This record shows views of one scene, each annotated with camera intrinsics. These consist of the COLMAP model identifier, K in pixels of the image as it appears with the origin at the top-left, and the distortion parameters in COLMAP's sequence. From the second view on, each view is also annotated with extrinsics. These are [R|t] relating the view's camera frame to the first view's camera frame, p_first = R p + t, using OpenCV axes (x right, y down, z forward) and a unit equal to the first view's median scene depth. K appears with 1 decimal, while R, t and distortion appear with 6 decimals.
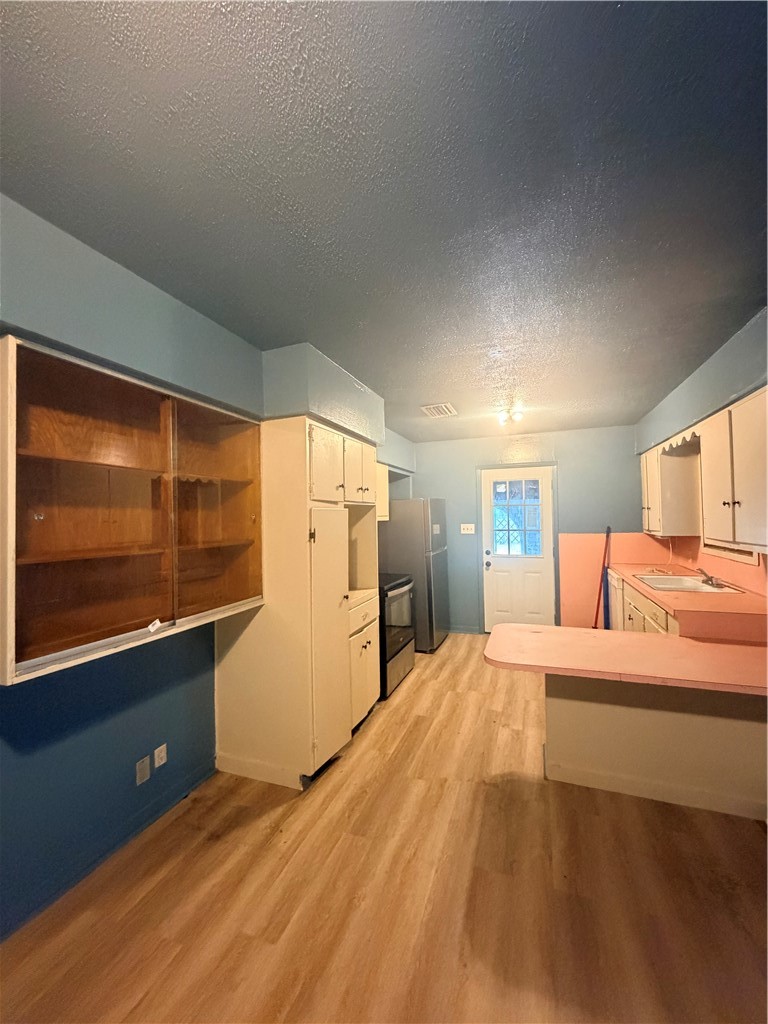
lens RADIAL K [[407.9, 0, 384.1], [0, 407.9, 510.9], [0, 0, 1]] dist [-0.003836, 0.000679]
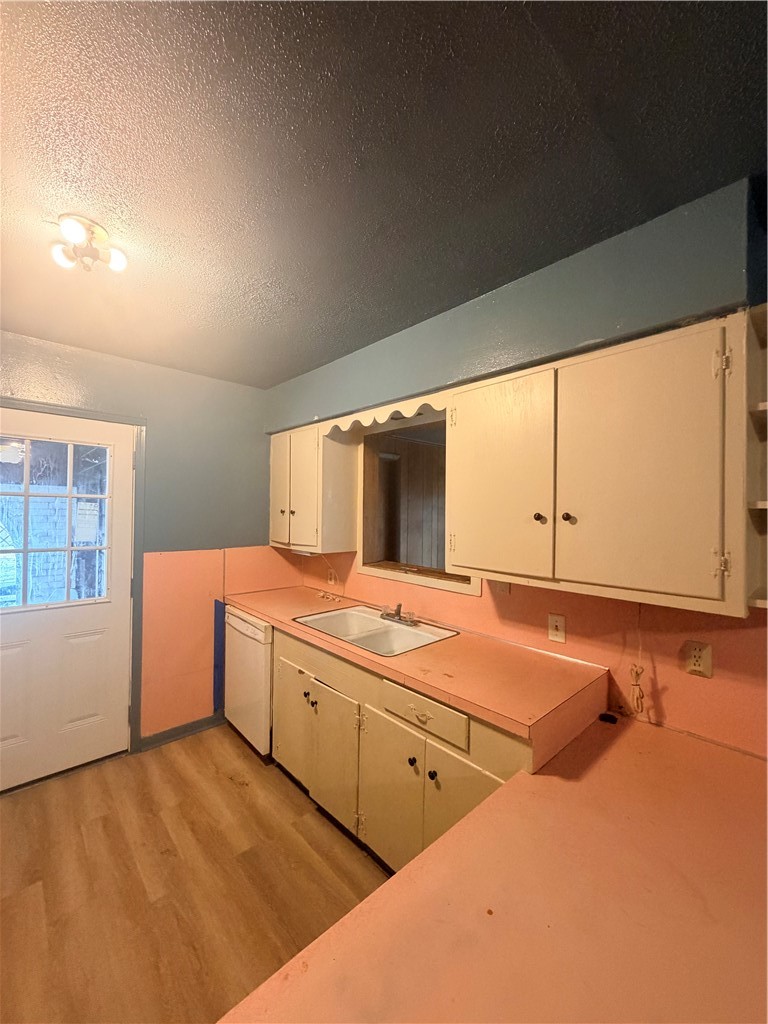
lens RADIAL K [[407.9, 0, 384.3], [0, 407.9, 510.5], [0, 0, 1]] dist [-0.003836, 0.000679]
pose [[0.448128, 0.026017, 0.893591, 0.108906], [-0.036406, 0.999278, -0.010837, -0.008289], [-0.893228, -0.027675, 0.448752, 0.590272]]
